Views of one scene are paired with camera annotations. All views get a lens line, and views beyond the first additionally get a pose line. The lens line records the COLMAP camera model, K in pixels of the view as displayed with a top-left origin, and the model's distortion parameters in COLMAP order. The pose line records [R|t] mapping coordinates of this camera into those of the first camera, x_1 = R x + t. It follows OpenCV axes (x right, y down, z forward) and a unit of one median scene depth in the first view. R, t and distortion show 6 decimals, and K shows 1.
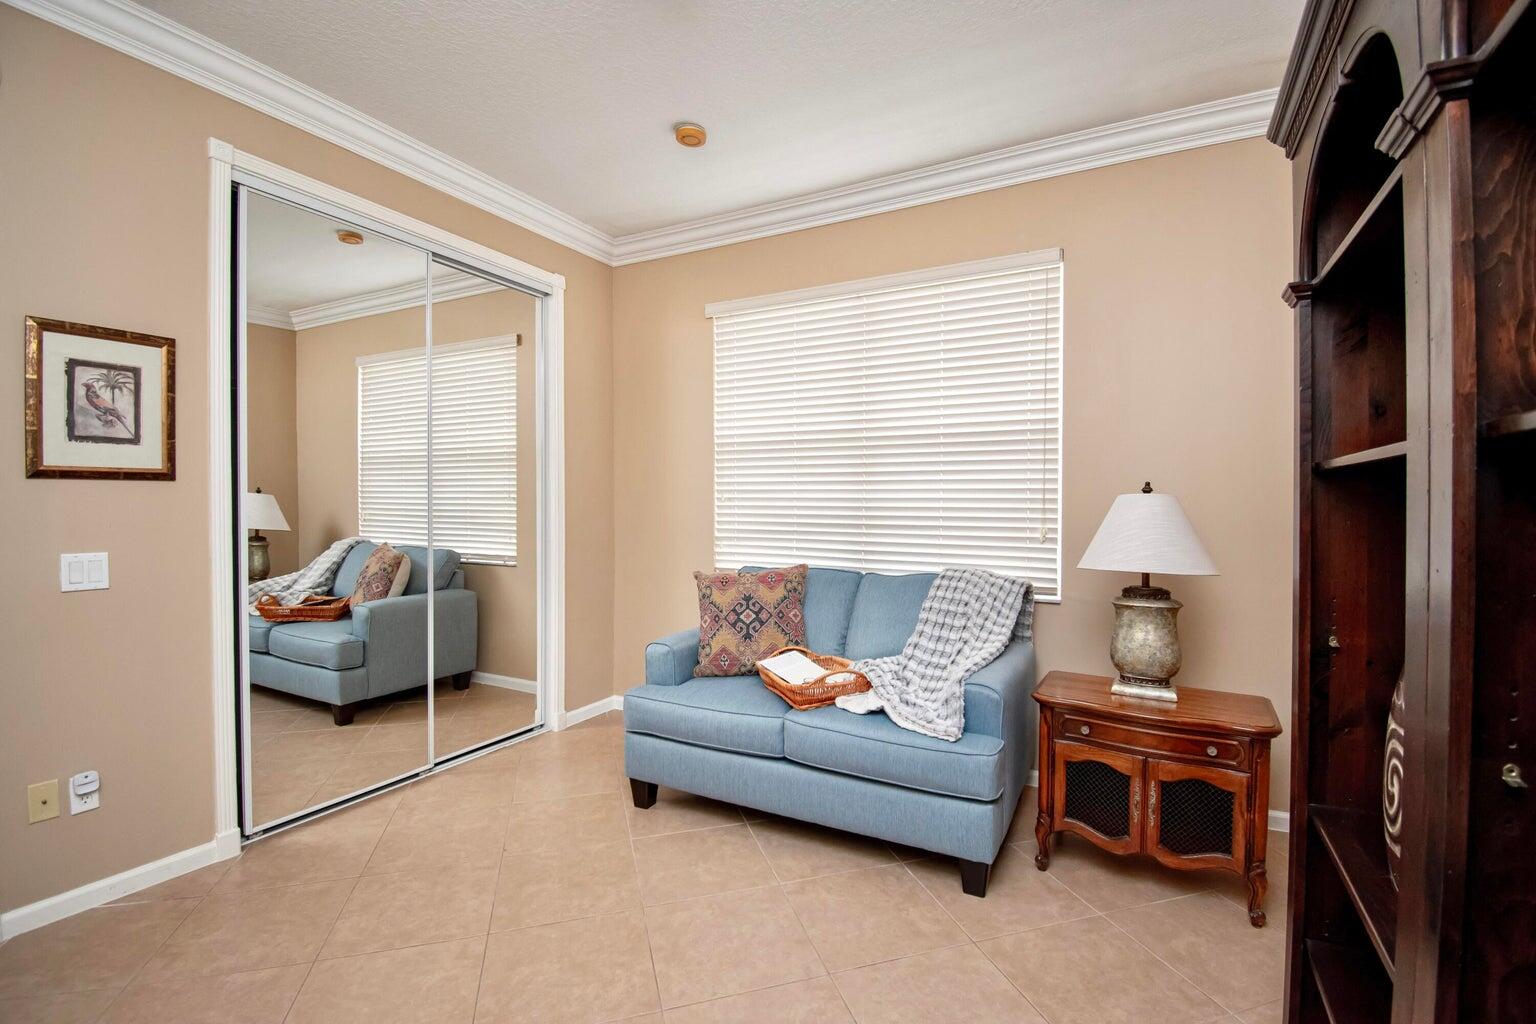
lens RADIAL K [[690.6, 0, 777.8], [0, 690.6, 513.2], [0, 0, 1]] dist [0.021698, -0.021126]
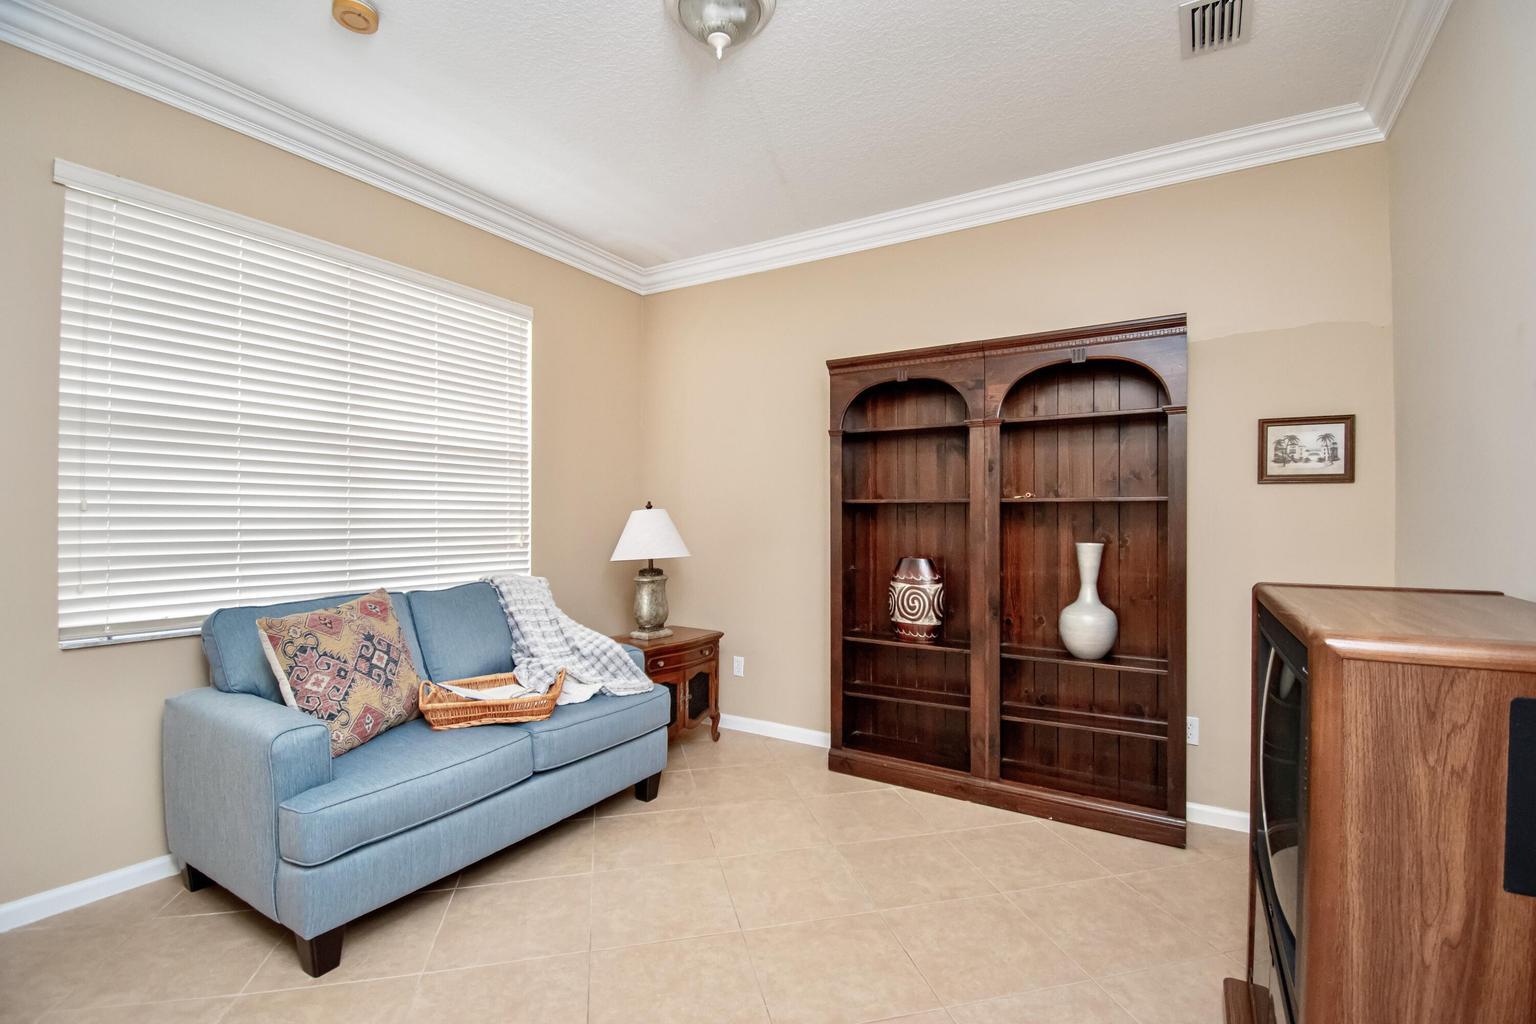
lens RADIAL K [[690.6, 0, 777.8], [0, 690.6, 513.2], [0, 0, 1]] dist [0.021698, -0.021126]
pose [[0.042750, 0.001120, 0.999085, -0.904103], [0.010403, 0.999945, -0.001566, -0.011656], [-0.999032, 0.010460, 0.042736, 0.571551]]
